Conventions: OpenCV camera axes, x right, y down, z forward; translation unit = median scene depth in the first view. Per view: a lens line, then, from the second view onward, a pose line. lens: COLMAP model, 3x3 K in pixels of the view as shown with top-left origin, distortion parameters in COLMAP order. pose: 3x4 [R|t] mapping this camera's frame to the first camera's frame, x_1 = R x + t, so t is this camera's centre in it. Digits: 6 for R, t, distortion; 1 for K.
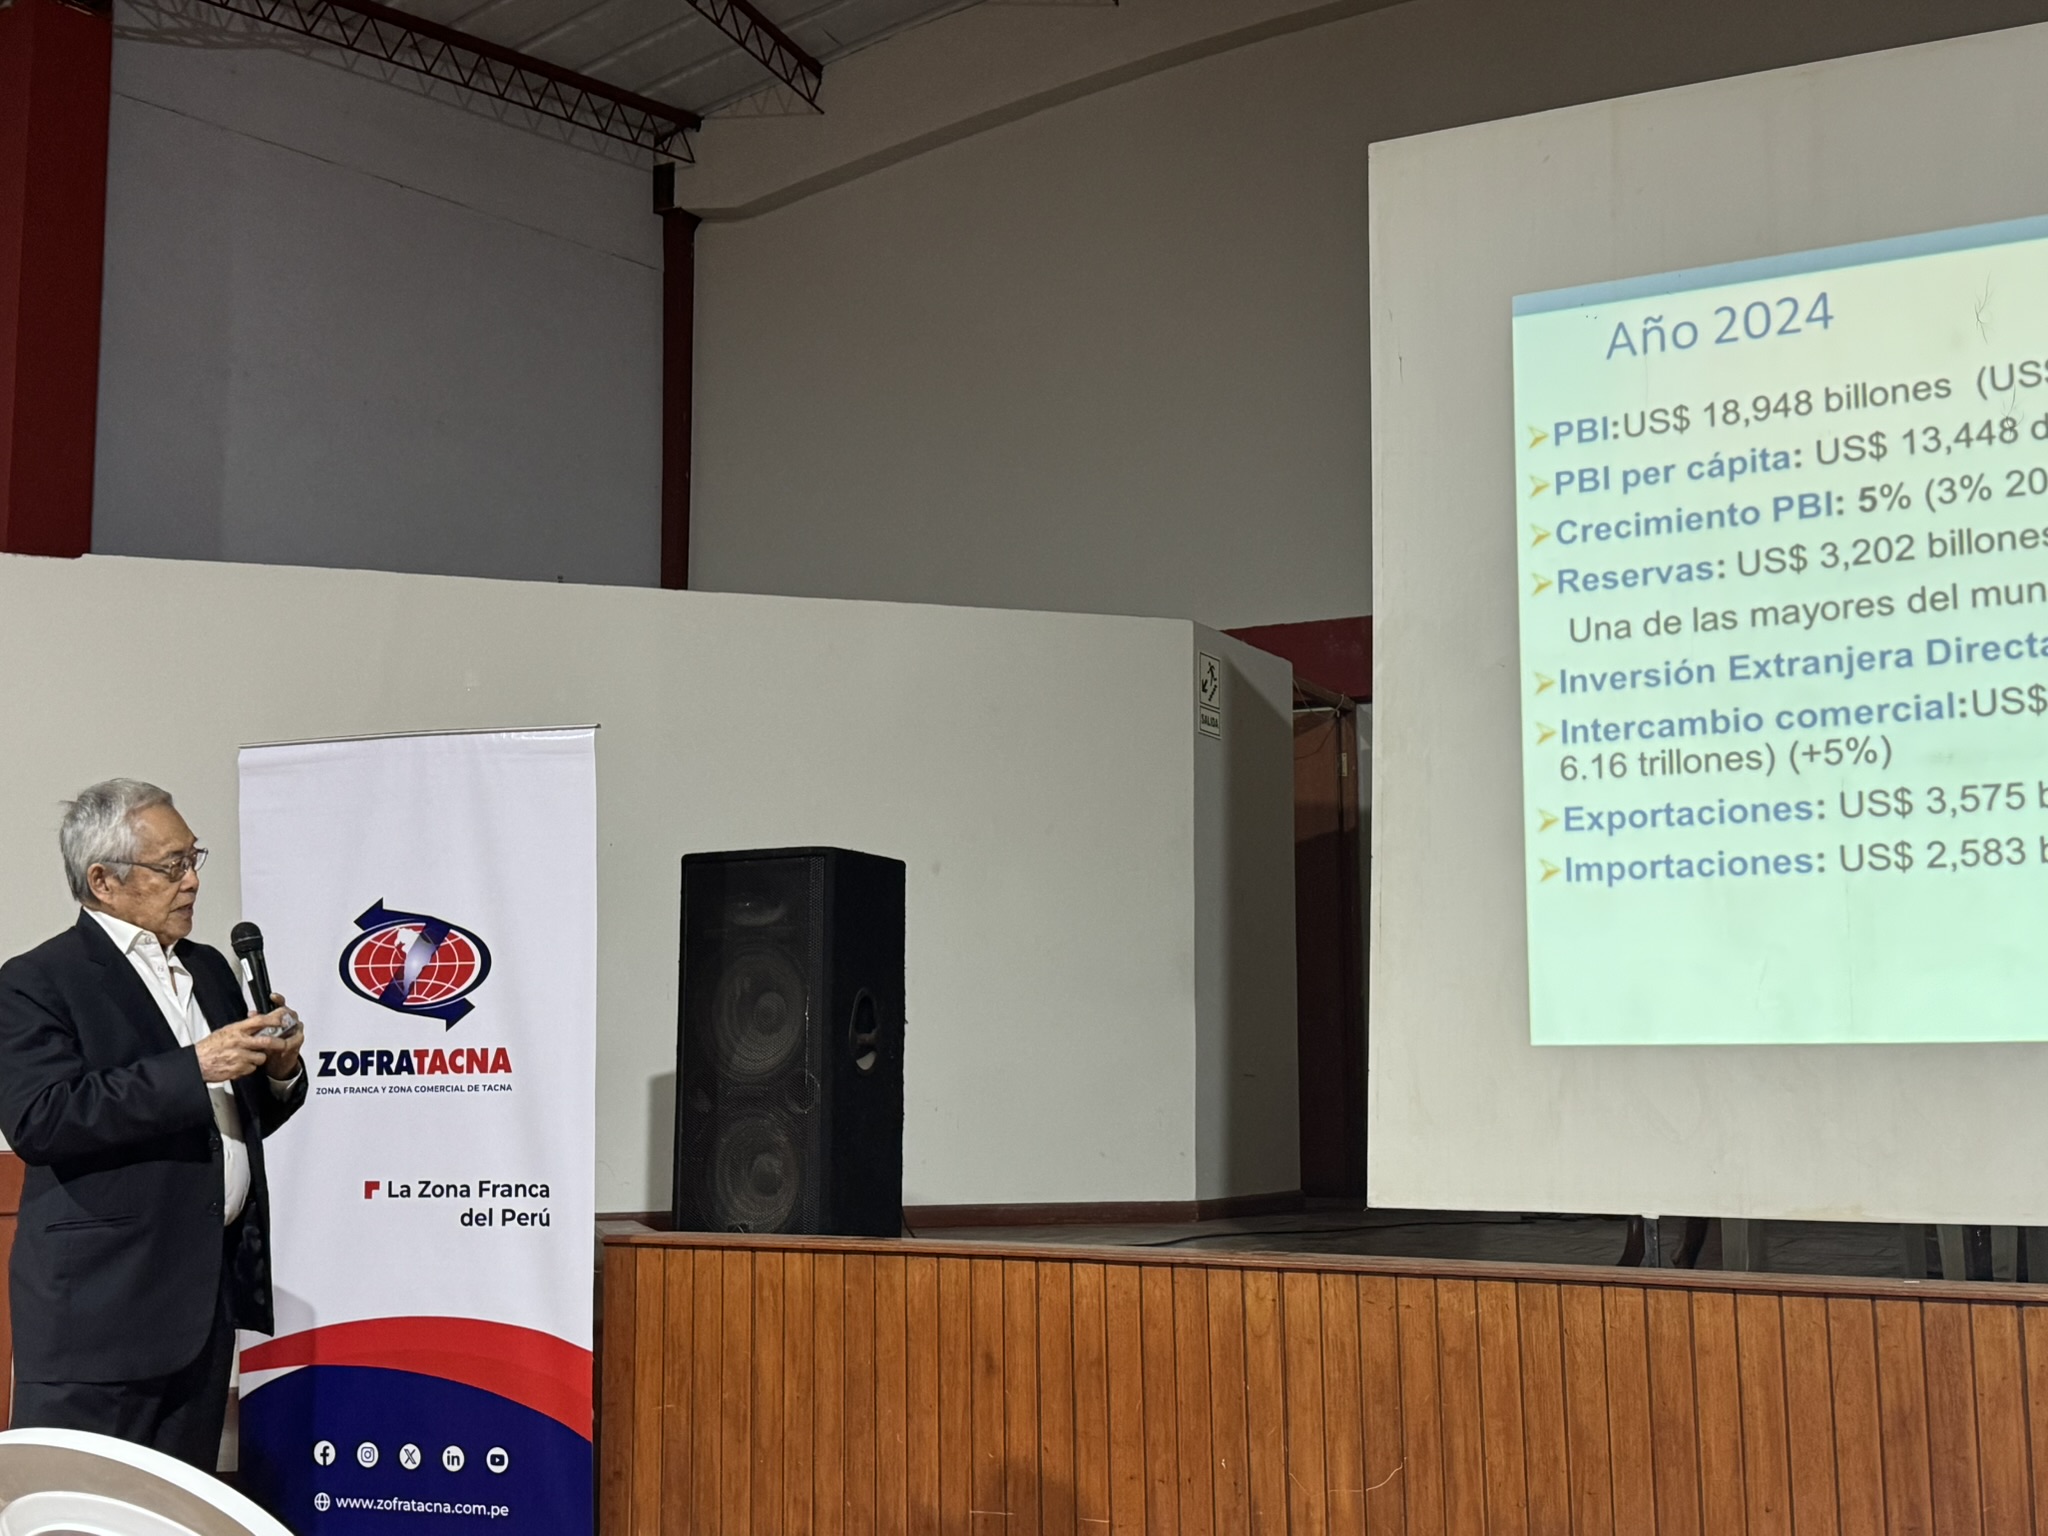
lens RADIAL K [[2324.2, 0, 1029.6], [0, 2324.2, 776.6], [0, 0, 1]] dist [0.211782, -0.489312]
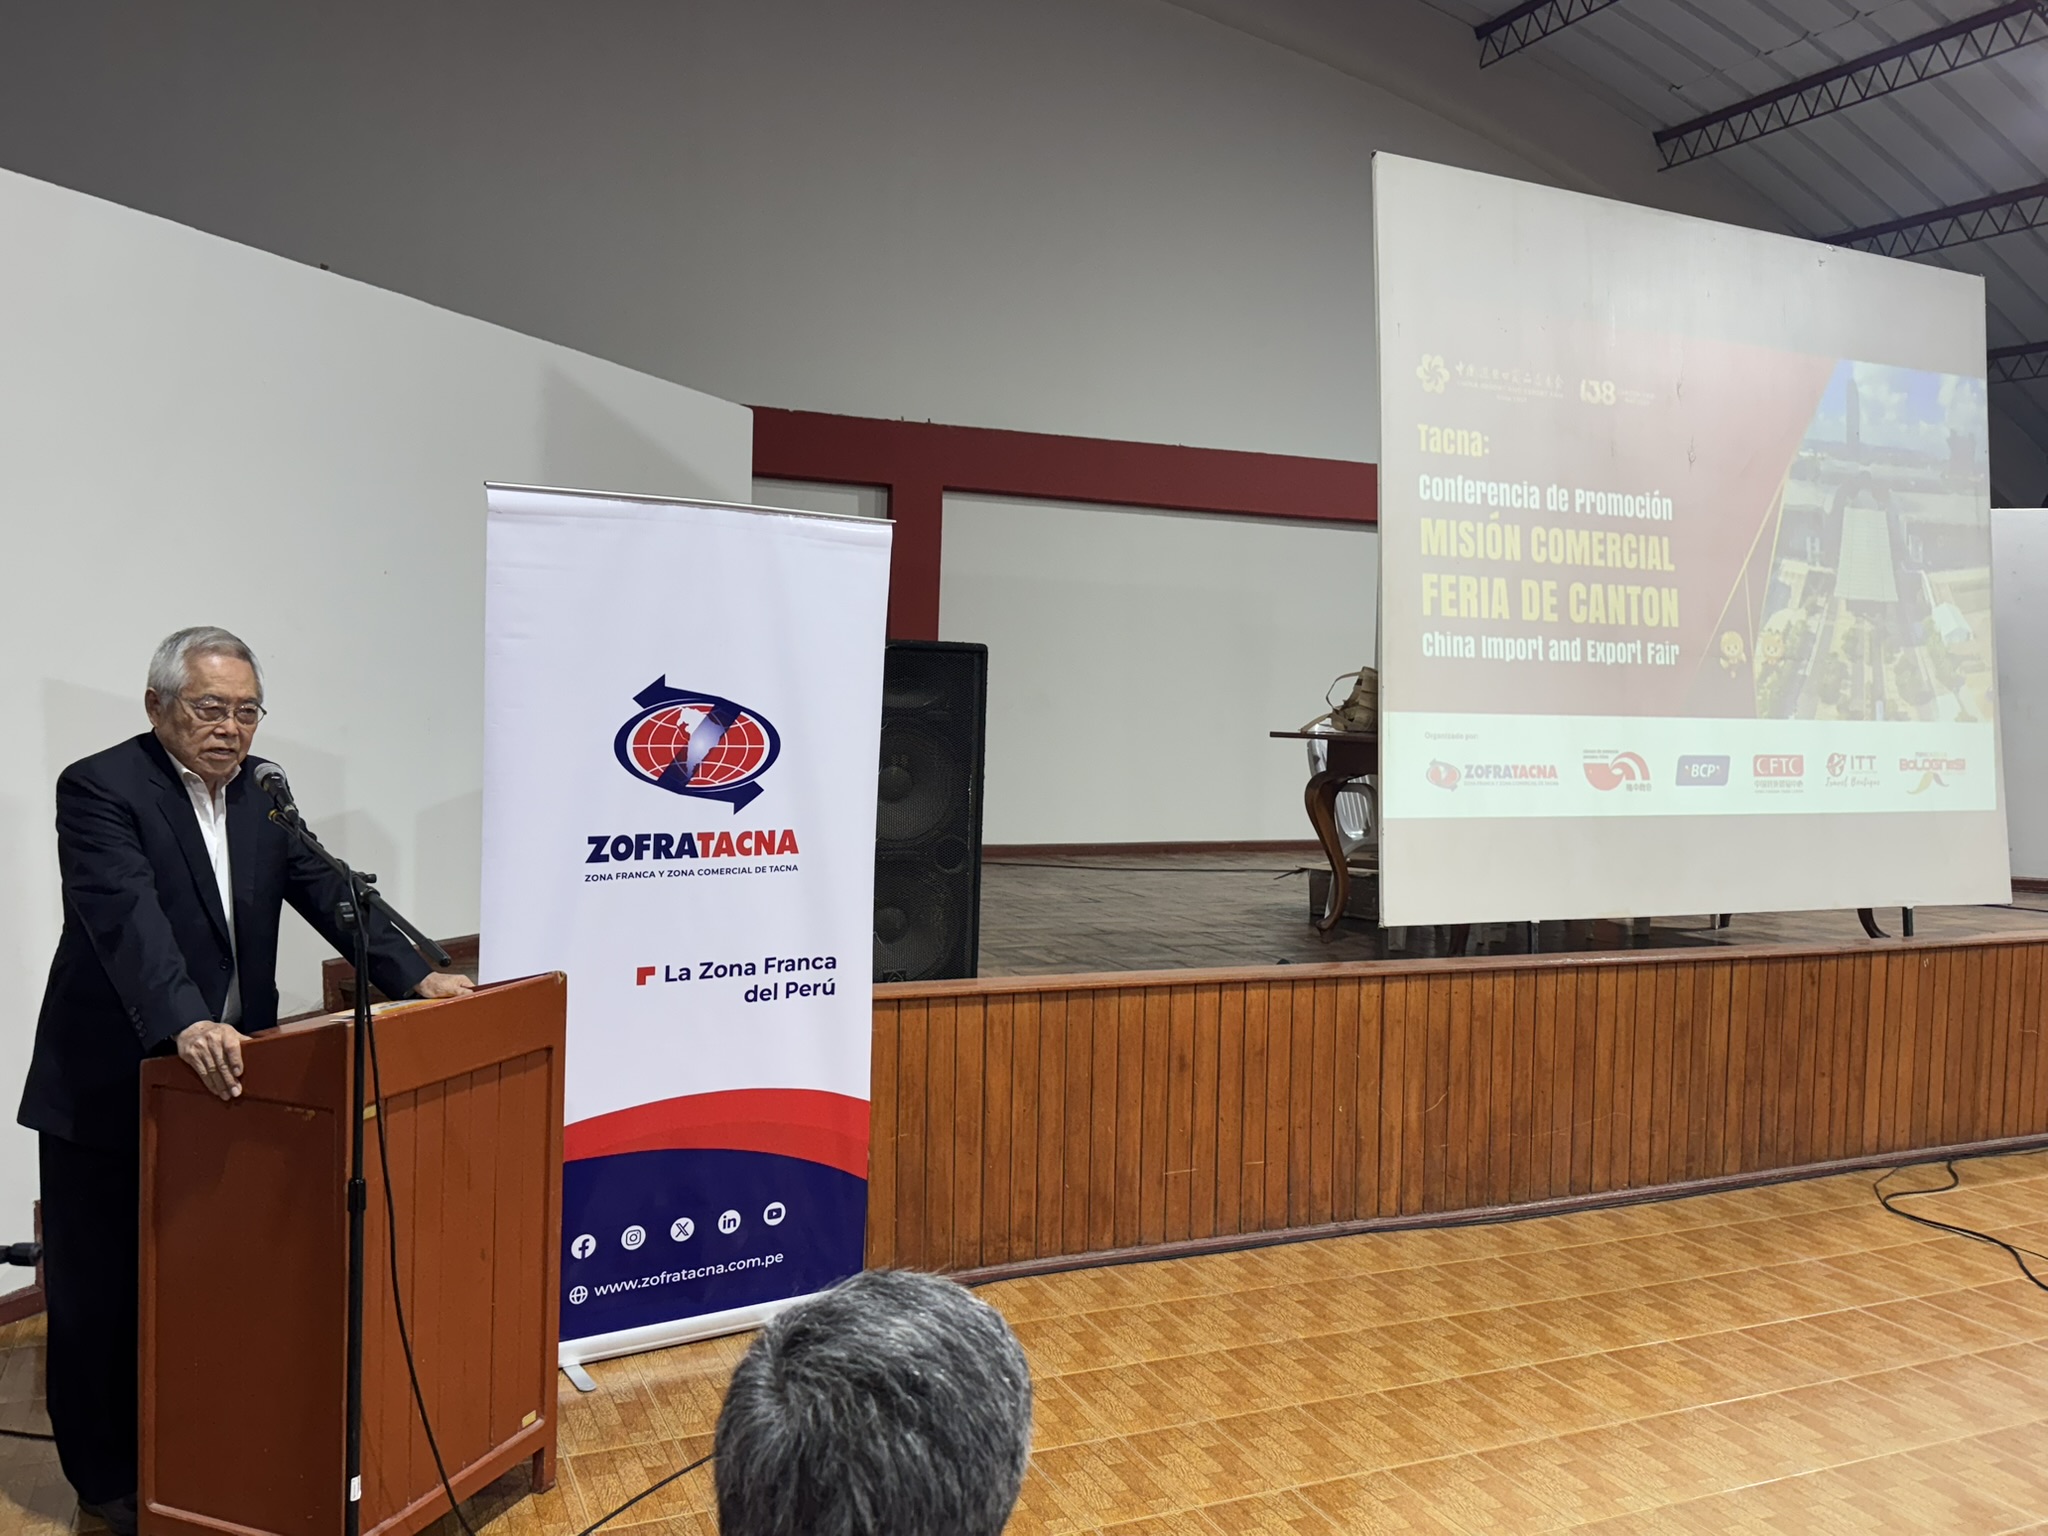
lens RADIAL K [[1625.9, 0, 1022.8], [0, 1625.9, 778.9], [0, 0, 1]] dist [0.175945, -0.365062]
pose [[0.629740, -0.018491, 0.776586, -0.706090], [-0.127584, 0.983679, 0.126881, -0.009010], [-0.766257, -0.178982, 0.617103, 0.487132]]
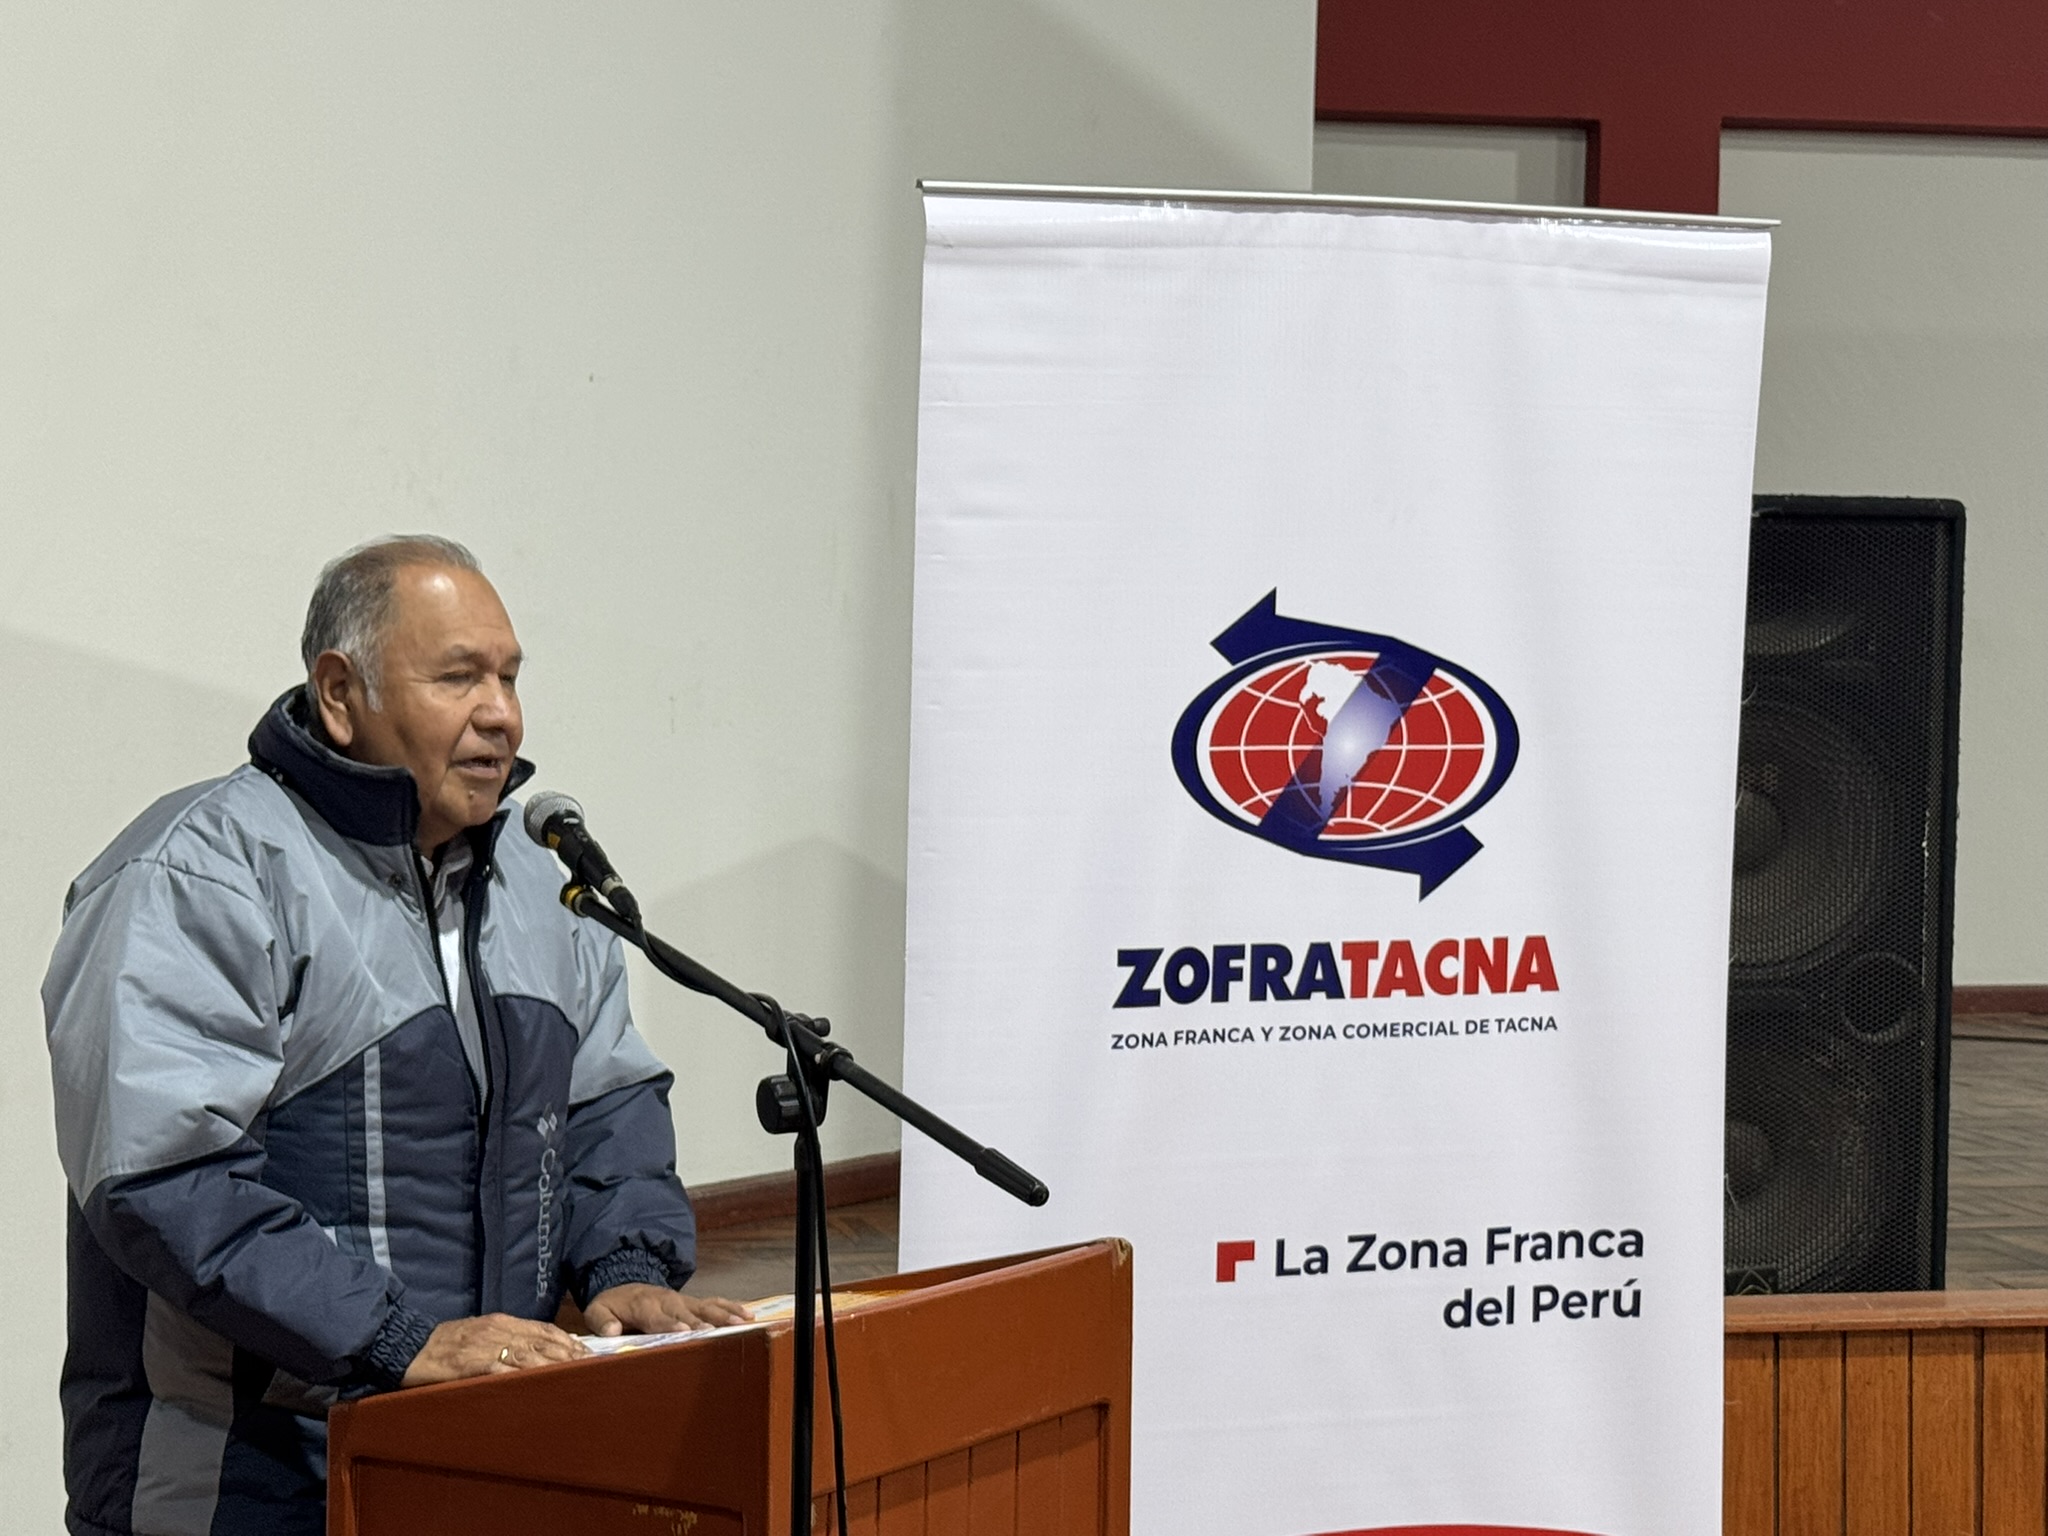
lens RADIAL K [[4033.5, 0, 1026.8], [0, 4033.5, 798.6], [0, 0, 1]] dist [0.113719, 0.425410]
pose [[0.760235, -0.017207, 0.649420, -0.792505], [-0.096051, 0.985686, 0.138557, -0.007545], [-0.642508, -0.167713, 0.747700, 0.490019]]
